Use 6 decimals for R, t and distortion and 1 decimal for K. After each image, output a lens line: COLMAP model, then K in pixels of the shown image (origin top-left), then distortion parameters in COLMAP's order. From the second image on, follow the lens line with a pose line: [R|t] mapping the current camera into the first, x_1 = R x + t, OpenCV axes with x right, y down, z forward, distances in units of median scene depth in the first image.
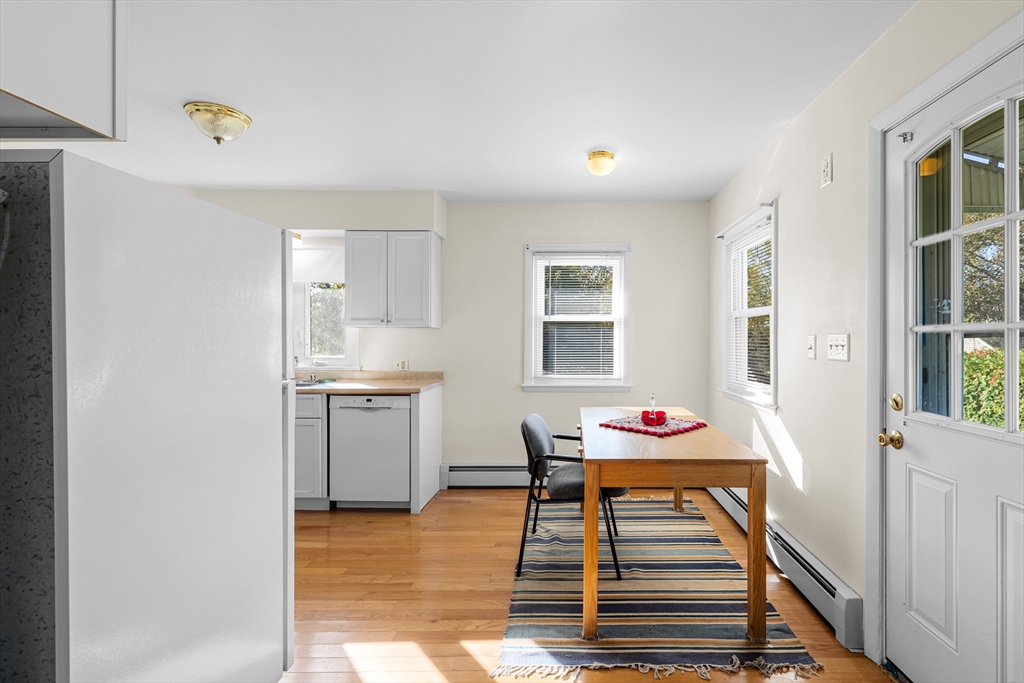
lens RADIAL K [[463.9, 0, 565.9], [0, 463.9, 338.0], [0, 0, 1]] dist [-0.000649, -0.000128]
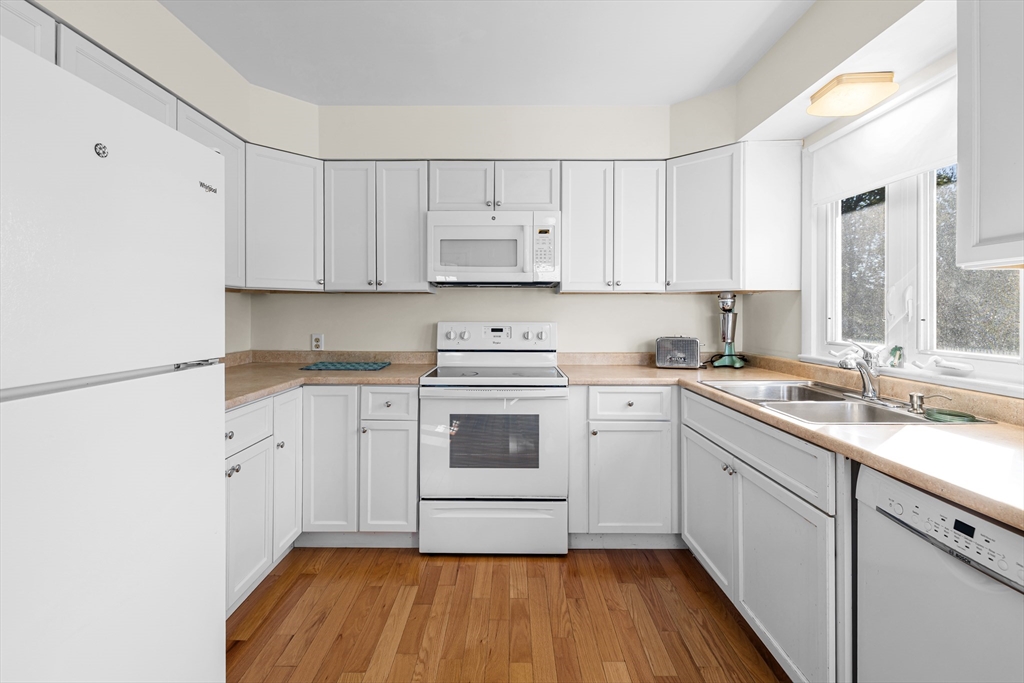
lens RADIAL K [[454.9, 0, 504.3], [0, 454.9, 315.0], [0, 0, 1]] dist [-0.009582, 0.000757]
pose [[-0.016113, 0.000752, -0.999870, -0.135931], [-0.001105, 0.999999, 0.000770, 0.009068], [0.999870, 0.001117, -0.016113, 0.626784]]
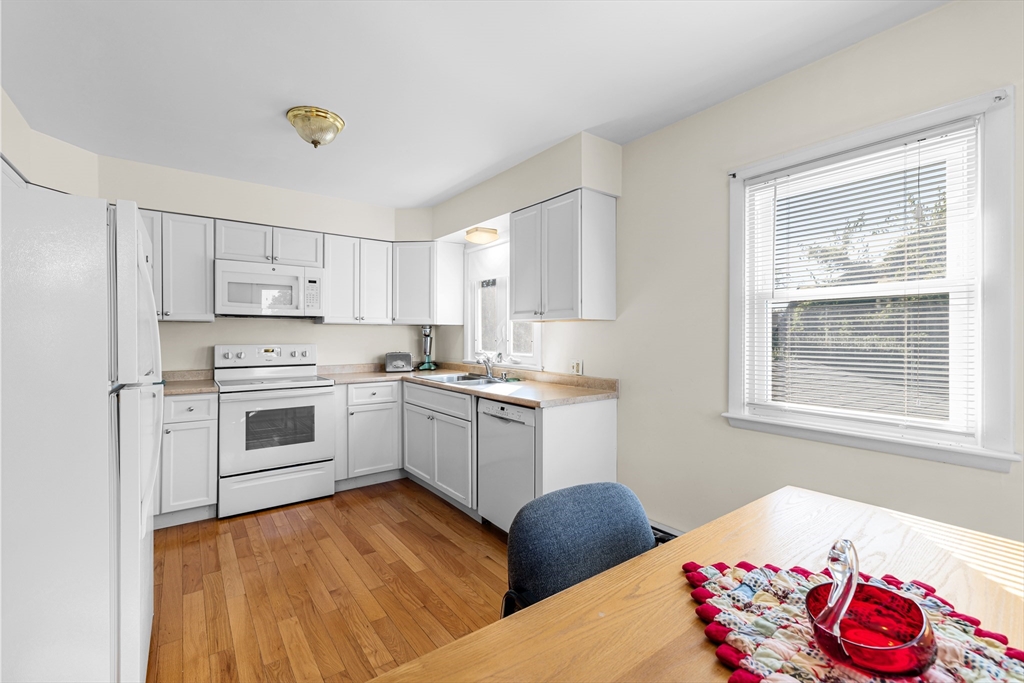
lens RADIAL K [[433.8, 0, 513.3], [0, 433.8, 334.1], [0, 0, 1]] dist [-0.001165, -0.000361]
pose [[0.607629, -0.004099, -0.794210, 0.175365], [0.001009, 0.999990, -0.004389, 0.003325], [0.794220, 0.001865, 0.607627, 0.460188]]
